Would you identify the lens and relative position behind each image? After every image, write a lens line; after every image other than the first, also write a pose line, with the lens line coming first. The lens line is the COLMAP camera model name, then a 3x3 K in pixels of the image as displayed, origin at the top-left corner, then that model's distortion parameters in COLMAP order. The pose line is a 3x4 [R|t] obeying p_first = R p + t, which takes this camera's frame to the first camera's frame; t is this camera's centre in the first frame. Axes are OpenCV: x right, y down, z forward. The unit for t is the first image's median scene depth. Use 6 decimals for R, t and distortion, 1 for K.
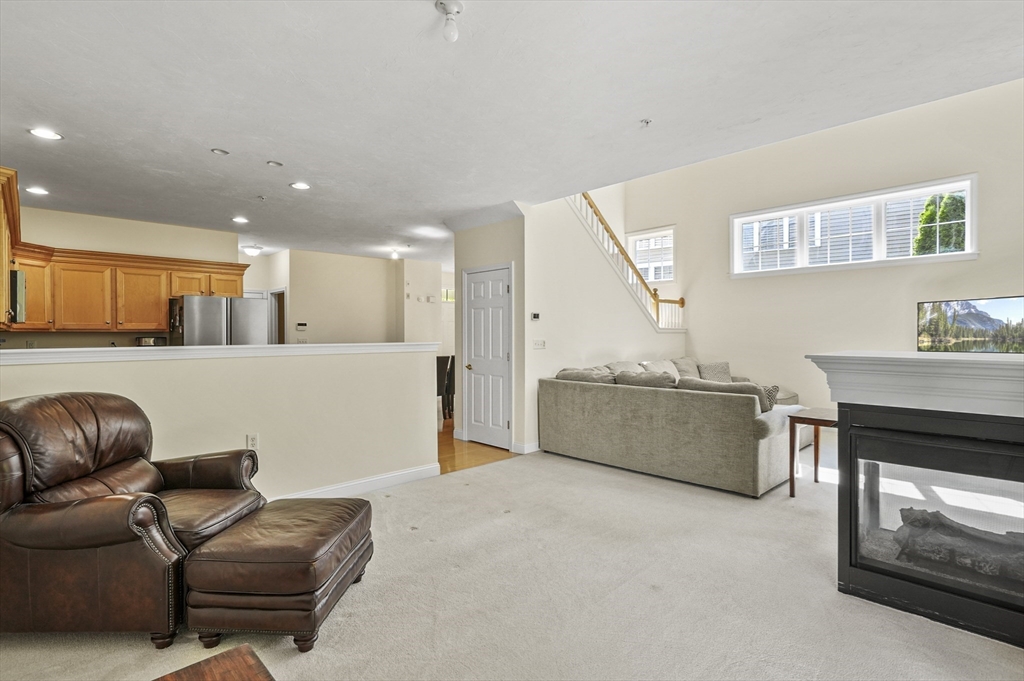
lens RADIAL K [[508.2, 0, 512.0], [0, 508.2, 340.5], [0, 0, 1]] dist [0.000282, -0.000301]
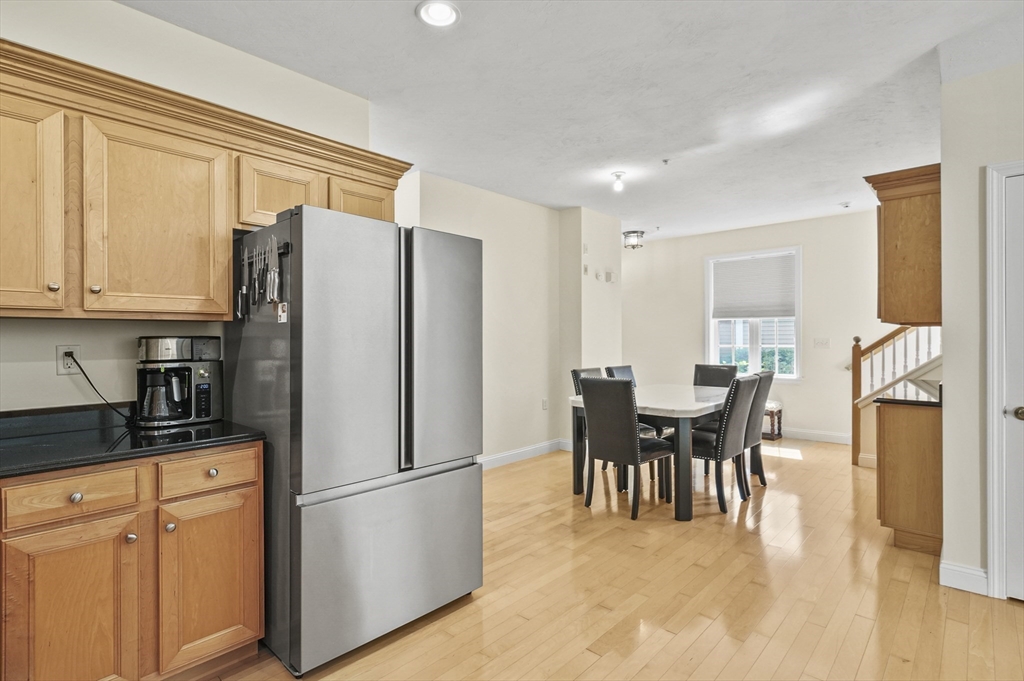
lens RADIAL K [[508.2, 0, 512.0], [0, 508.2, 340.5], [0, 0, 1]] dist [0.000282, -0.000301]
pose [[0.998058, 0.001999, 0.062254, -0.498009], [-0.001642, 0.999982, -0.005780, -0.001758], [-0.062265, 0.005667, 0.998044, 0.626839]]
